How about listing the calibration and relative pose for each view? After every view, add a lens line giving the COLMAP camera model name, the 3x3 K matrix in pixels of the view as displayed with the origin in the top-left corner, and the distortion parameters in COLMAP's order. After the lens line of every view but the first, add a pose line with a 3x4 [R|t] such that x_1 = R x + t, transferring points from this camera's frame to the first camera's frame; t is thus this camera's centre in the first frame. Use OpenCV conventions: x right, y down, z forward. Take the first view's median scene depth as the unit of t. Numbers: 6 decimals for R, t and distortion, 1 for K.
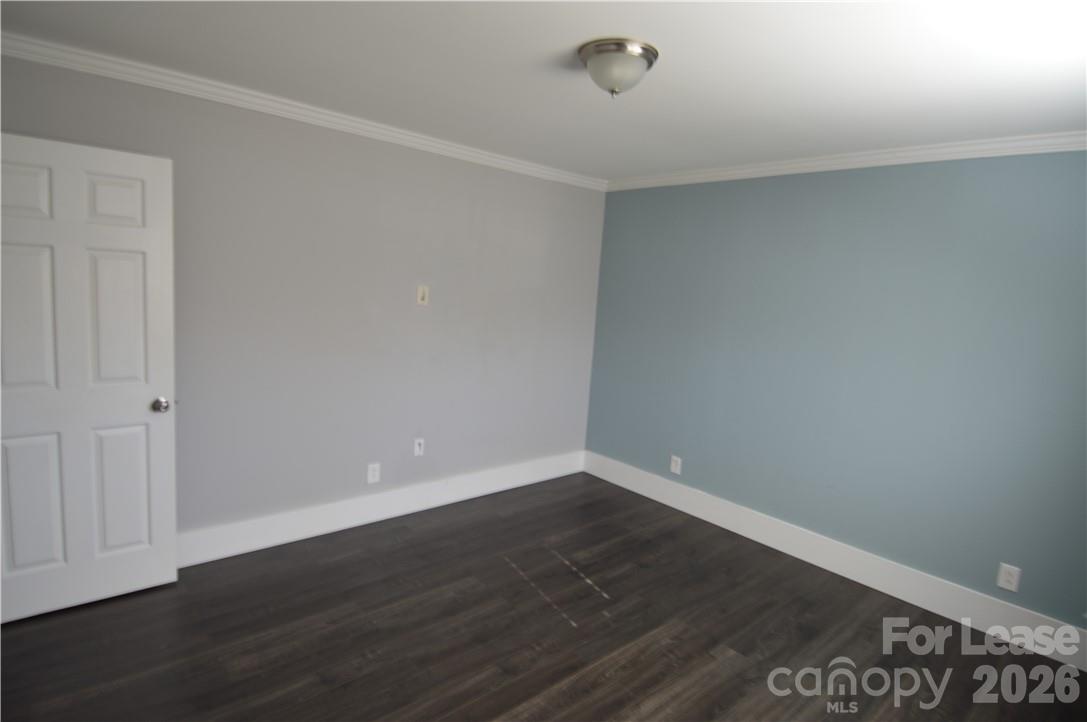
lens RADIAL K [[574.9, 0, 543.4], [0, 574.9, 354.6], [0, 0, 1]] dist [0.058963, -0.061950]
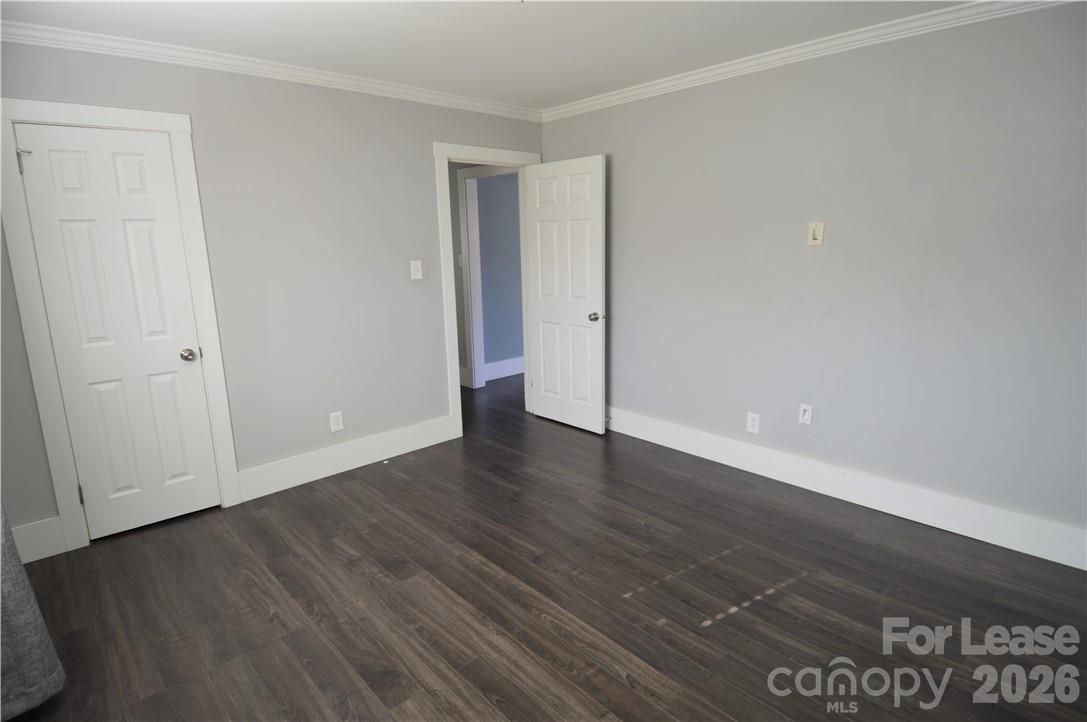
lens RADIAL K [[574.9, 0, 543.4], [0, 574.9, 354.6], [0, 0, 1]] dist [0.058963, -0.061950]
pose [[0.013432, 0.127172, -0.991790, 0.896186], [-0.103370, 0.986741, 0.125125, 0.007587], [0.994552, 0.100841, 0.026400, 0.834280]]
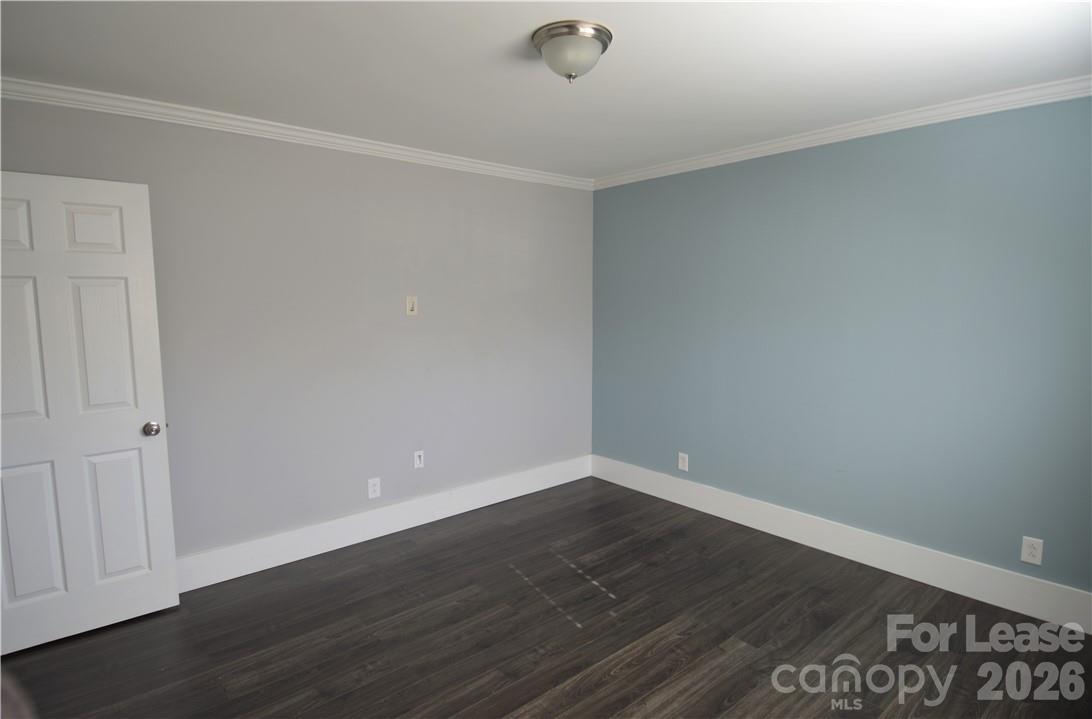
lens RADIAL K [[583.1, 0, 541.4], [0, 583.1, 360.0], [0, 0, 1]] dist [0.052634, -0.056366]
pose [[0.996998, -0.070860, -0.031191, 0.053339], [0.070258, 0.997328, -0.020003, 0.035954], [0.032525, 0.017752, 0.999313, 0.003681]]
